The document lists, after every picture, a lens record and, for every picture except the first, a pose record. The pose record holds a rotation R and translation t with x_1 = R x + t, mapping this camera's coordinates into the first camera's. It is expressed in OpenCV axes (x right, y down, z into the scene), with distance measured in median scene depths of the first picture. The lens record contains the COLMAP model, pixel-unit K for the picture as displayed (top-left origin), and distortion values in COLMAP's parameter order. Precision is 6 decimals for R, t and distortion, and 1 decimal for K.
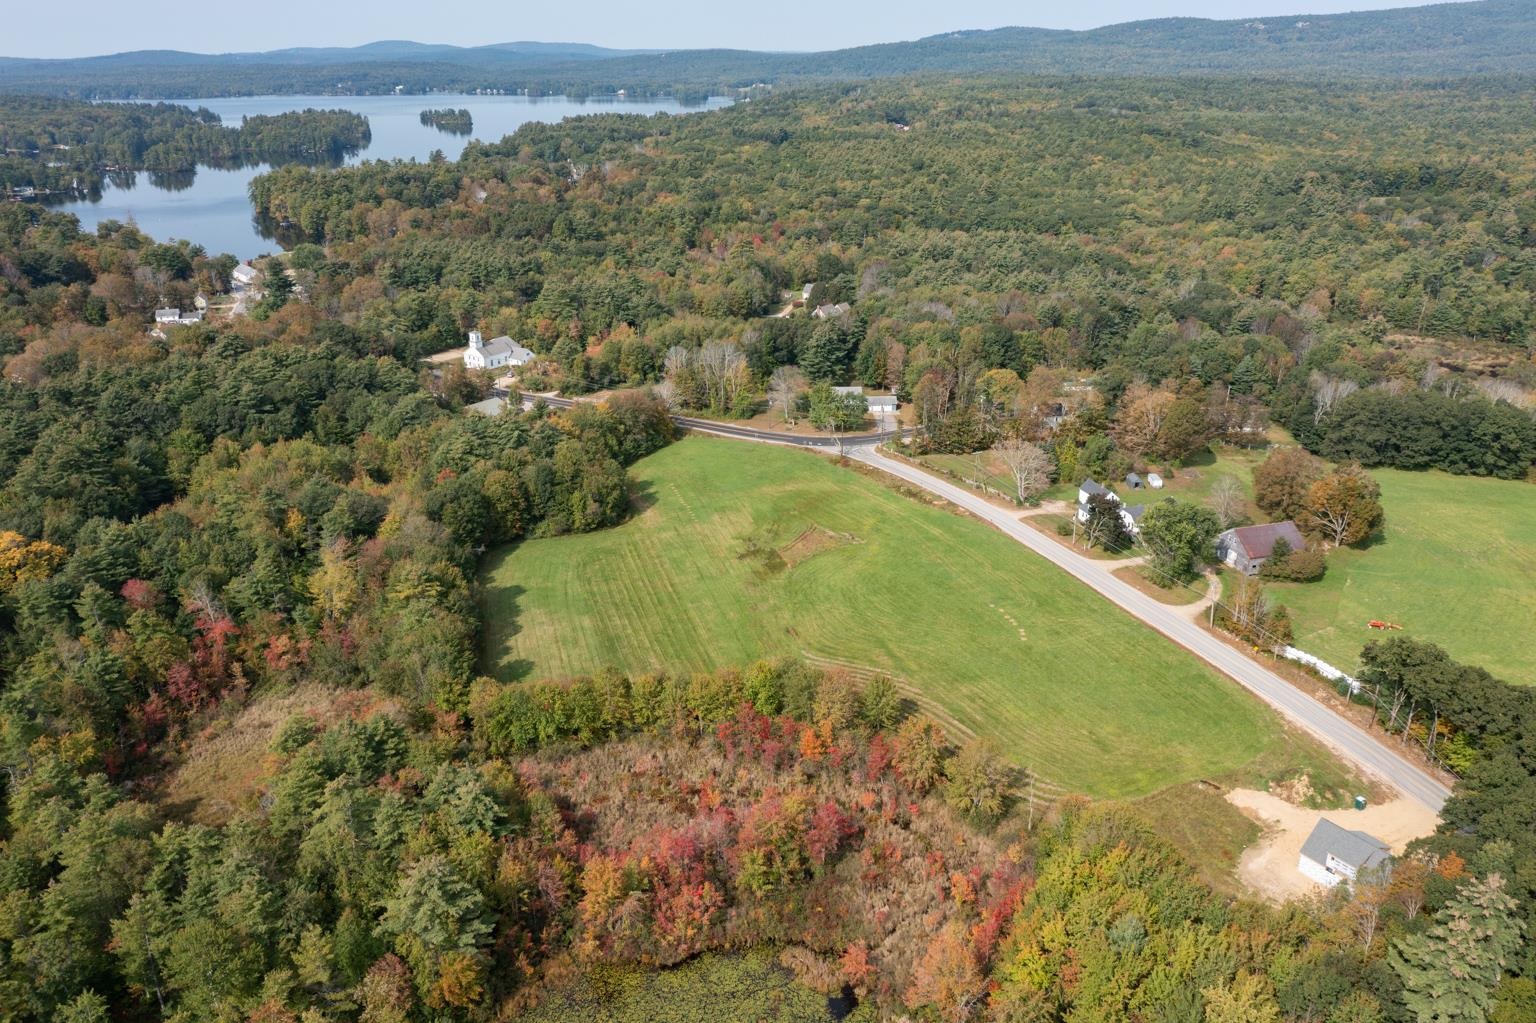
lens RADIAL K [[1218.6, 0, 776.7], [0, 1218.6, 497.6], [0, 0, 1]] dist [-0.015809, 0.004907]
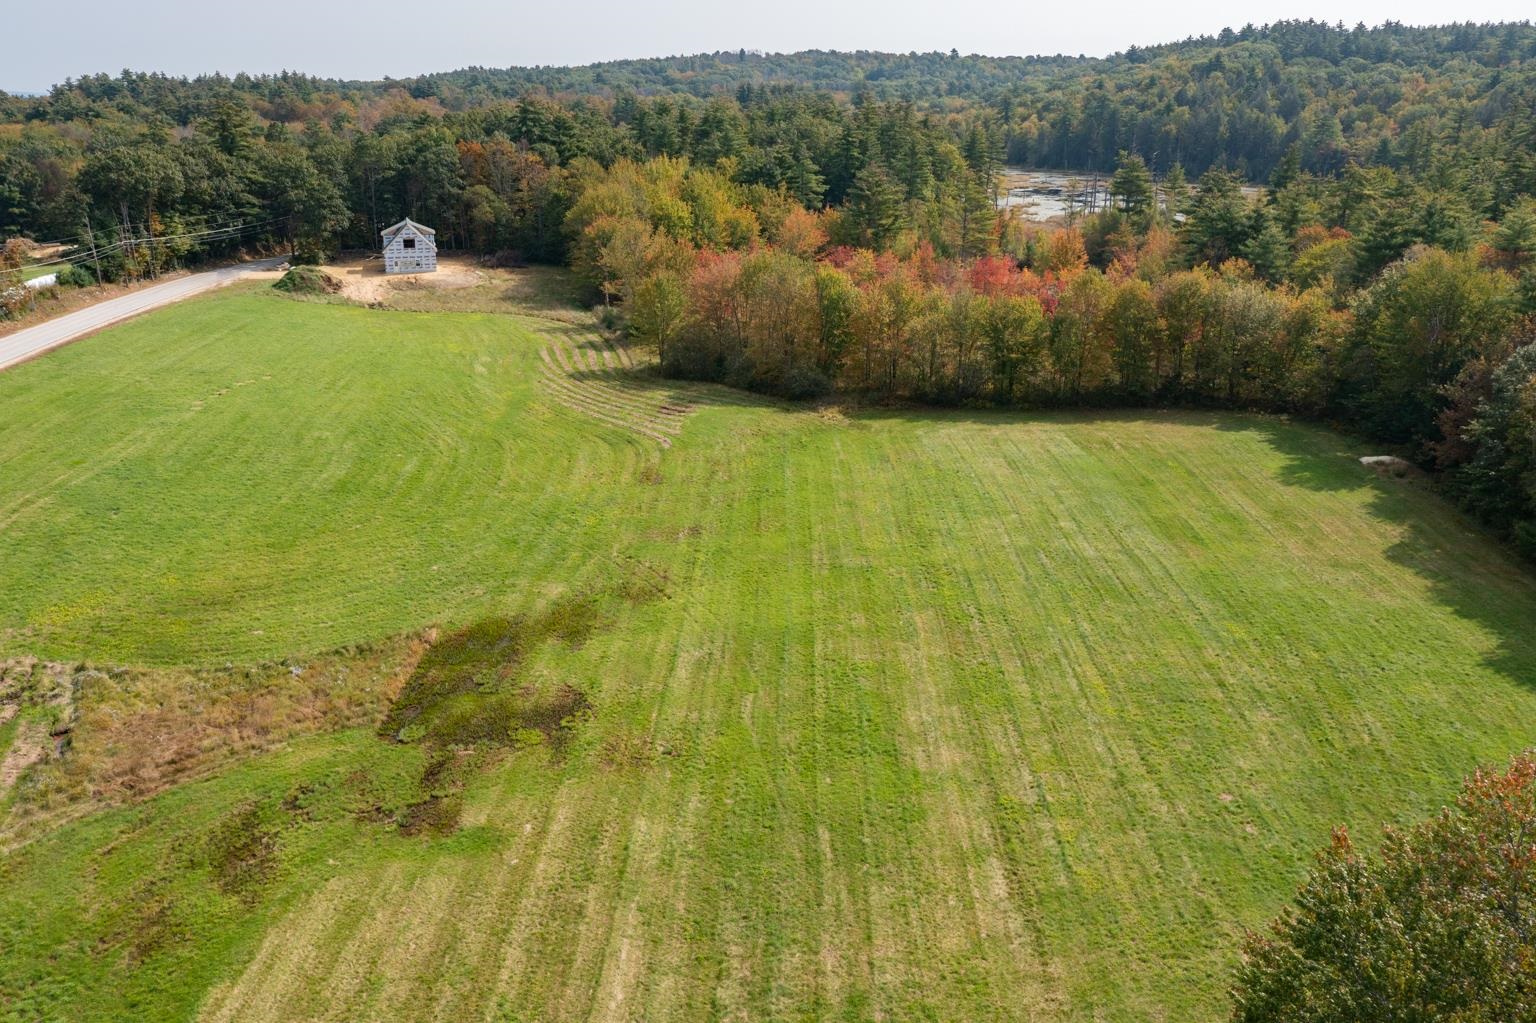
lens RADIAL K [[1218.6, 0, 769.0], [0, 1218.6, 534.9], [0, 0, 1]] dist [-0.015809, 0.004907]
pose [[-0.955092, -0.096498, 0.280157, -0.047508], [0.107098, 0.769144, 0.630038, -0.042626], [-0.276279, 0.631748, -0.724268, 0.436368]]
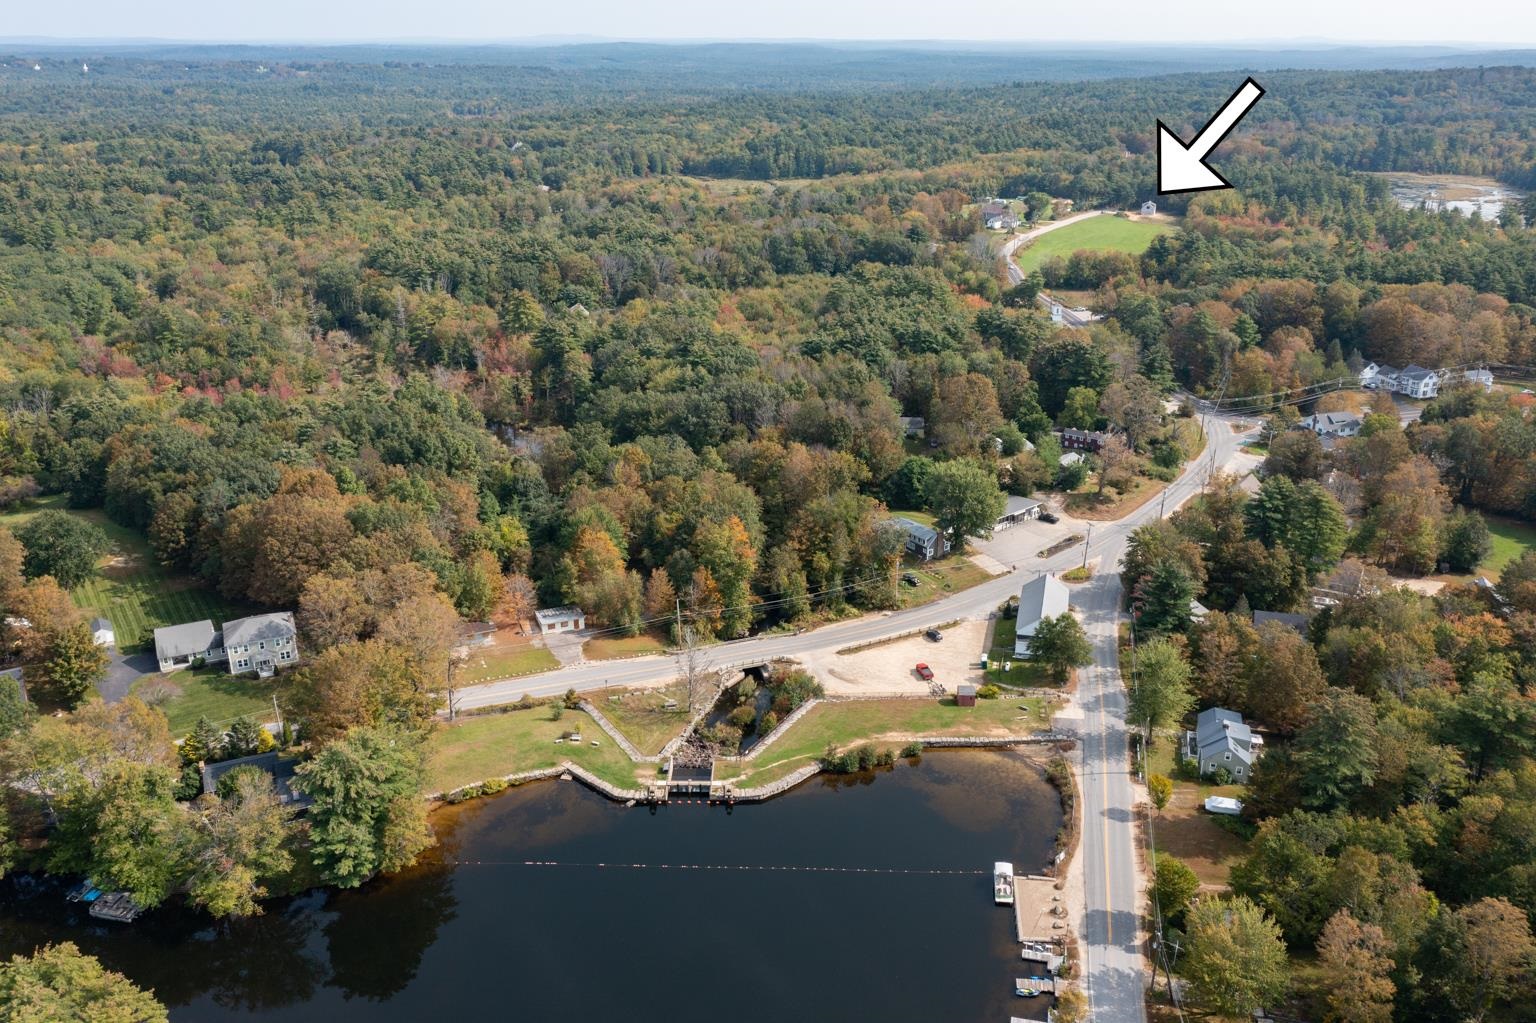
lens RADIAL K [[1218.6, 0, 765.5], [0, 1218.6, 502.5], [0, 0, 1]] dist [-0.015809, 0.004907]
pose [[-0.584911, -0.282896, 0.760164, -0.554429], [0.289596, 0.802593, 0.521516, -0.362558], [-0.757637, 0.525181, -0.387520, 1.000775]]
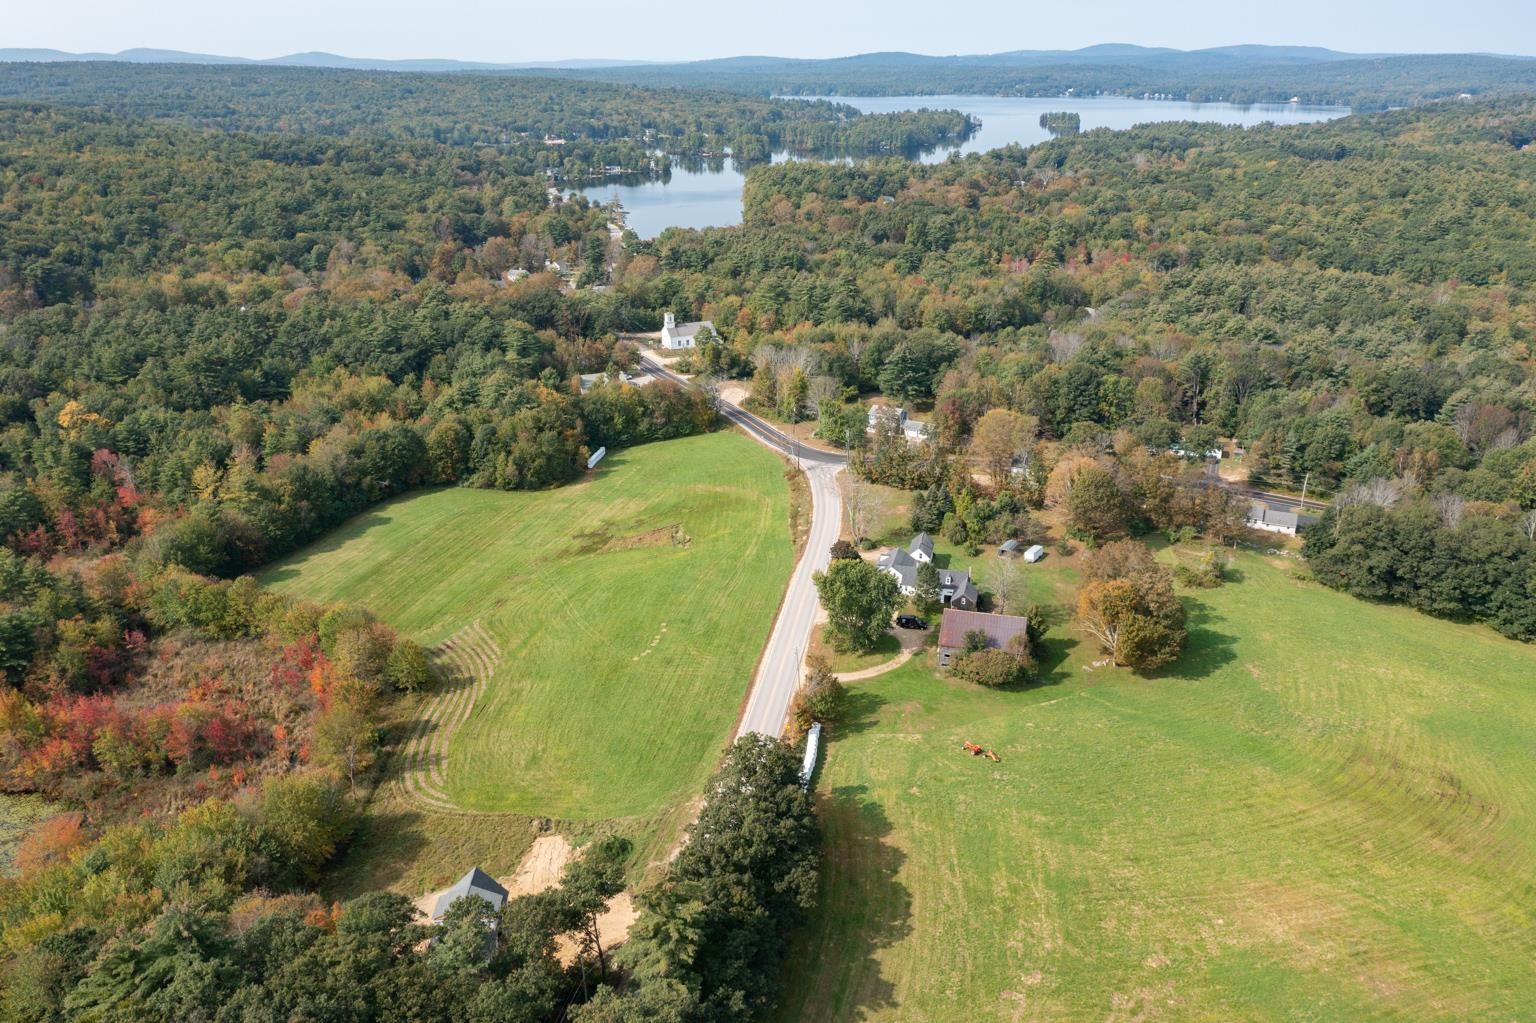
lens RADIAL K [[1218.6, 0, 766.8], [0, 1218.6, 508.4], [0, 0, 1]] dist [-0.015809, 0.004907]
pose [[0.845362, 0.187451, -0.500224, 0.245564], [-0.184583, 0.981234, 0.055762, -0.024866], [0.501290, 0.045194, 0.864099, 0.064095]]
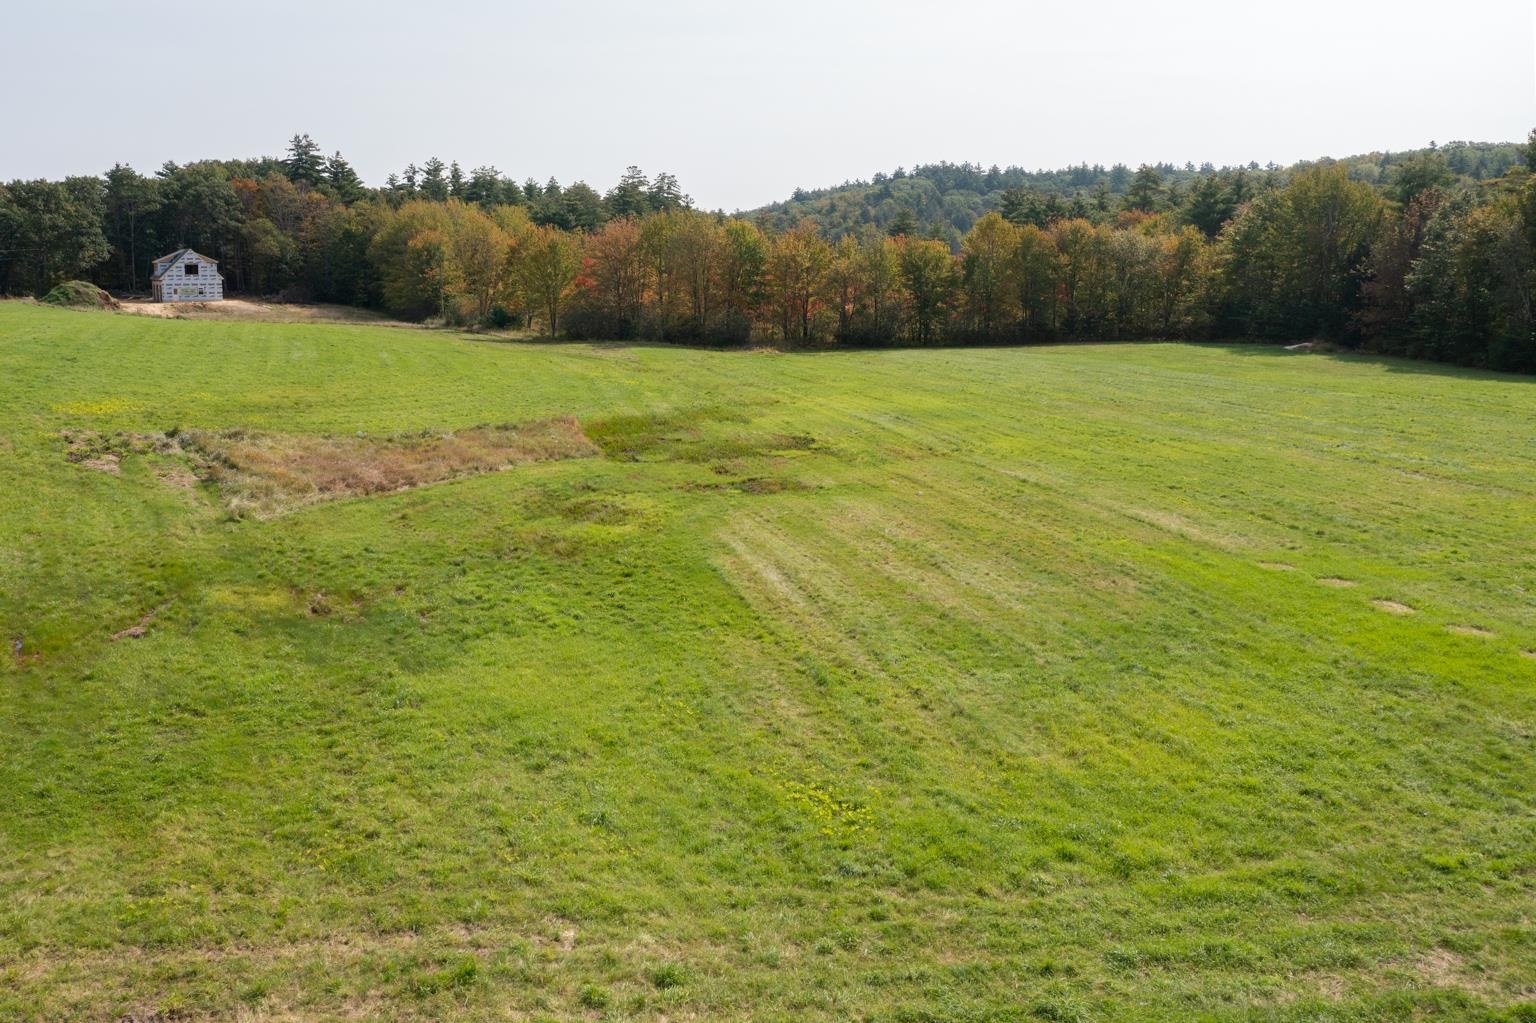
lens RADIAL K [[1218.6, 0, 758.2], [0, 1218.6, 476.2], [0, 0, 1]] dist [-0.015809, 0.004907]
pose [[-0.999746, 0.002145, 0.022451, -0.010146], [0.013019, 0.867741, 0.496846, -0.015655], [-0.018416, 0.497012, -0.867548, 0.451093]]
